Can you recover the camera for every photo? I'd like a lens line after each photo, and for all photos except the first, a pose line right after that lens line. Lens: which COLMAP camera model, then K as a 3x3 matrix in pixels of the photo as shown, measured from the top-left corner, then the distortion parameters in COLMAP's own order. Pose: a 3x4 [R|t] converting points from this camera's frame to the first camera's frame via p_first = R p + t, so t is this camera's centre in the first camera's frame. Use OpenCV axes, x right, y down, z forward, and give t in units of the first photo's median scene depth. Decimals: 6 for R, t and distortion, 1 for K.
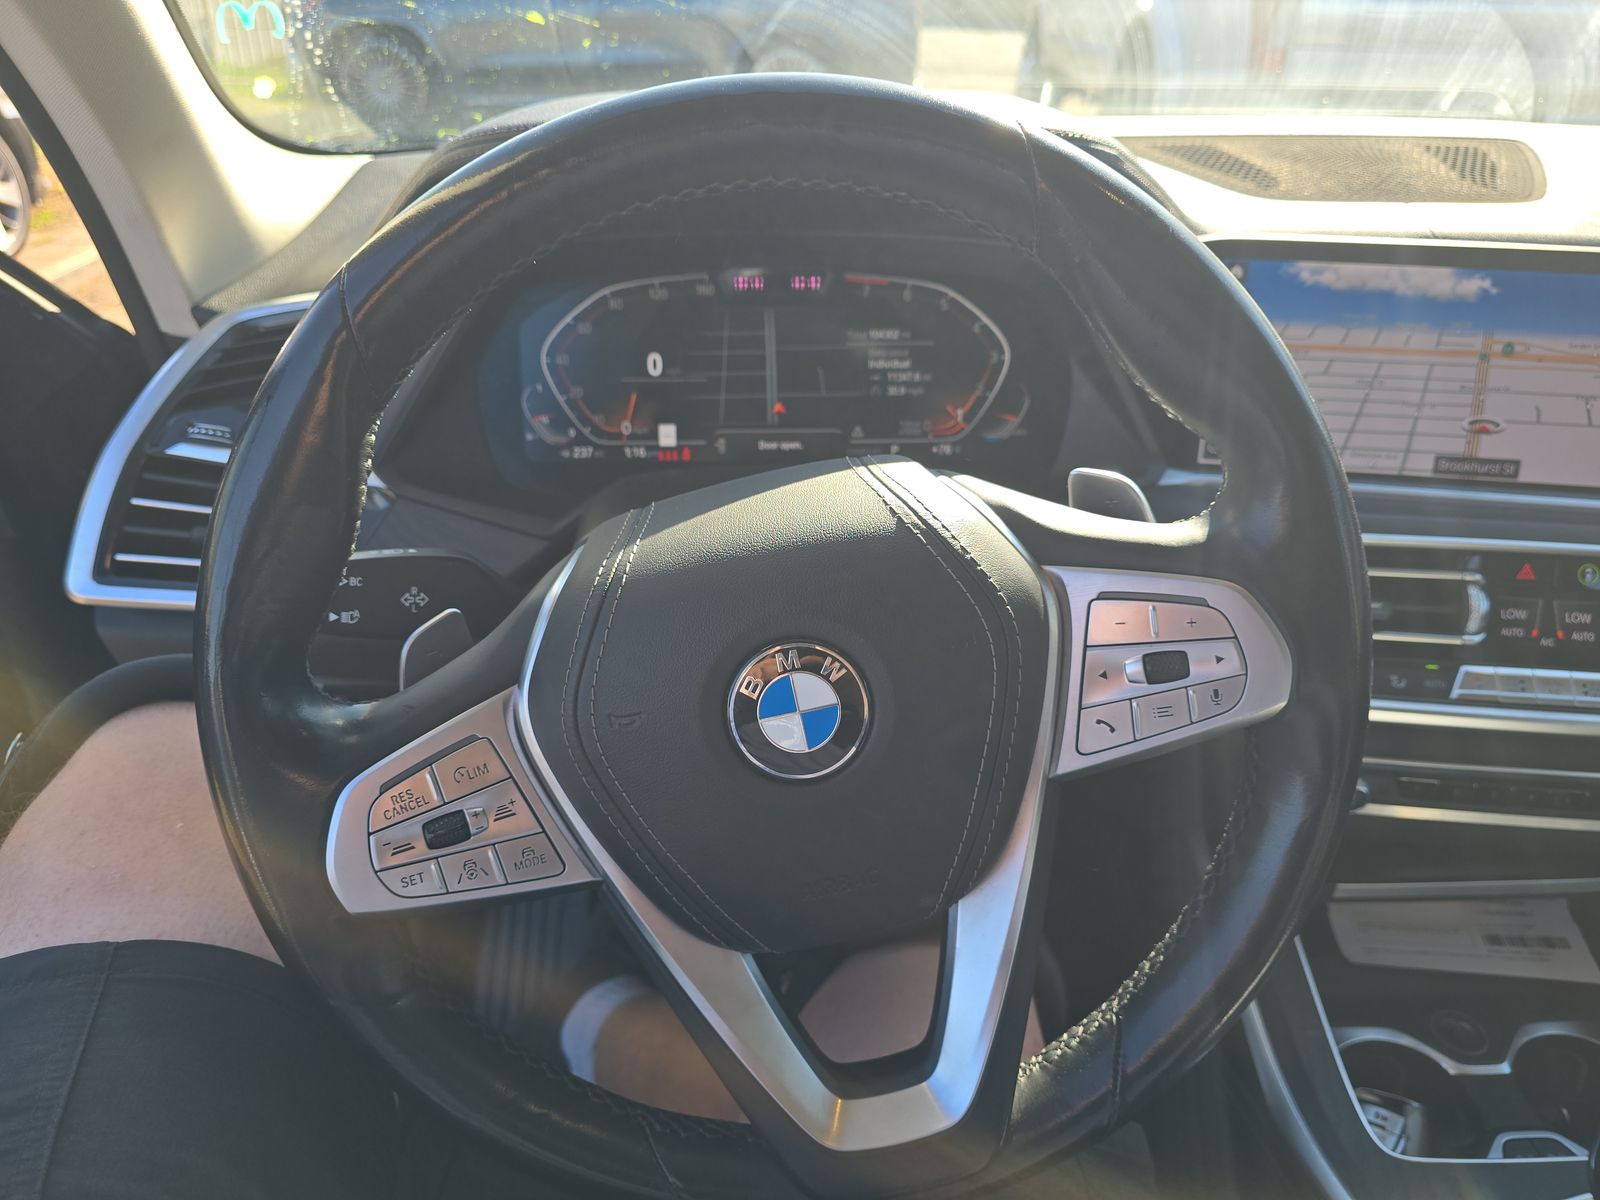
lens RADIAL K [[1056.6, 0, 787.1], [0, 1056.6, 595.7], [0, 0, 1]] dist [0.034954, -0.033364]
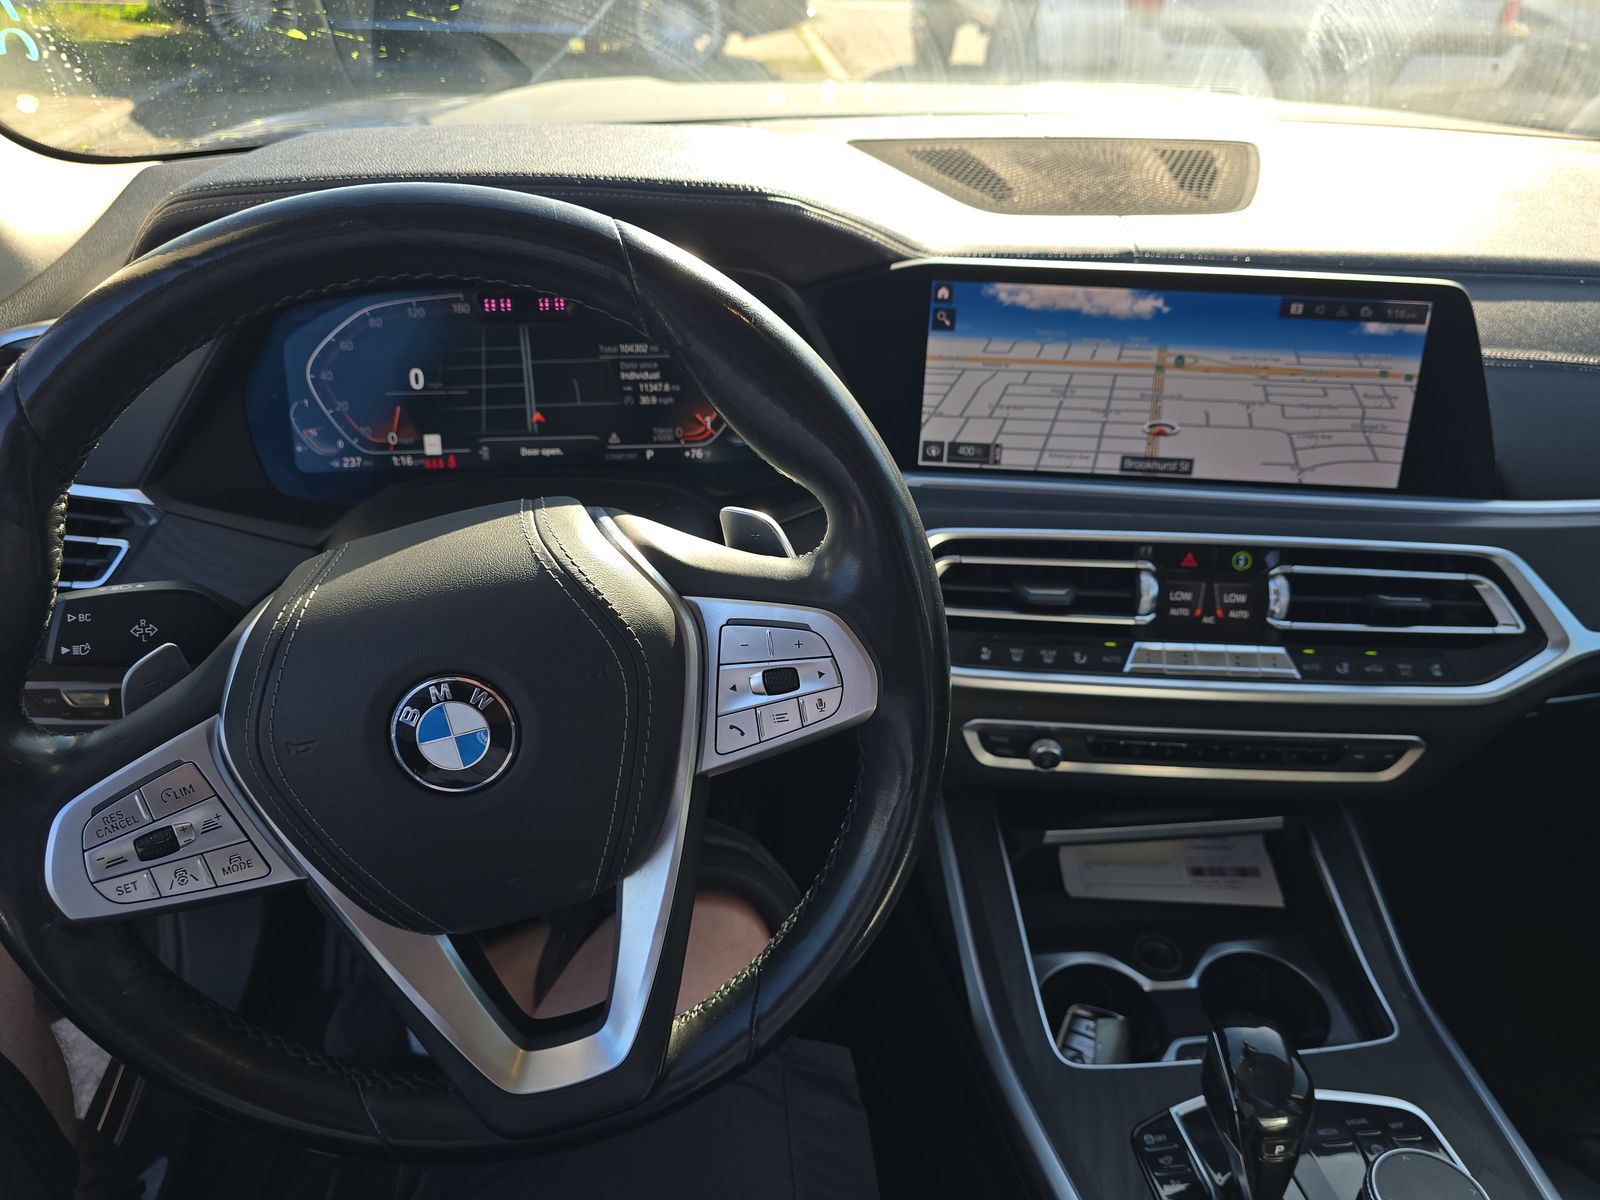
lens RADIAL K [[1056.6, 0, 770.3], [0, 1056.6, 592.2], [0, 0, 1]] dist [0.034954, -0.033364]
pose [[0.997442, -0.025995, 0.066584, 0.154679], [0.022214, 0.998133, 0.056900, -0.057726], [-0.067939, -0.055276, 0.996157, -0.100274]]
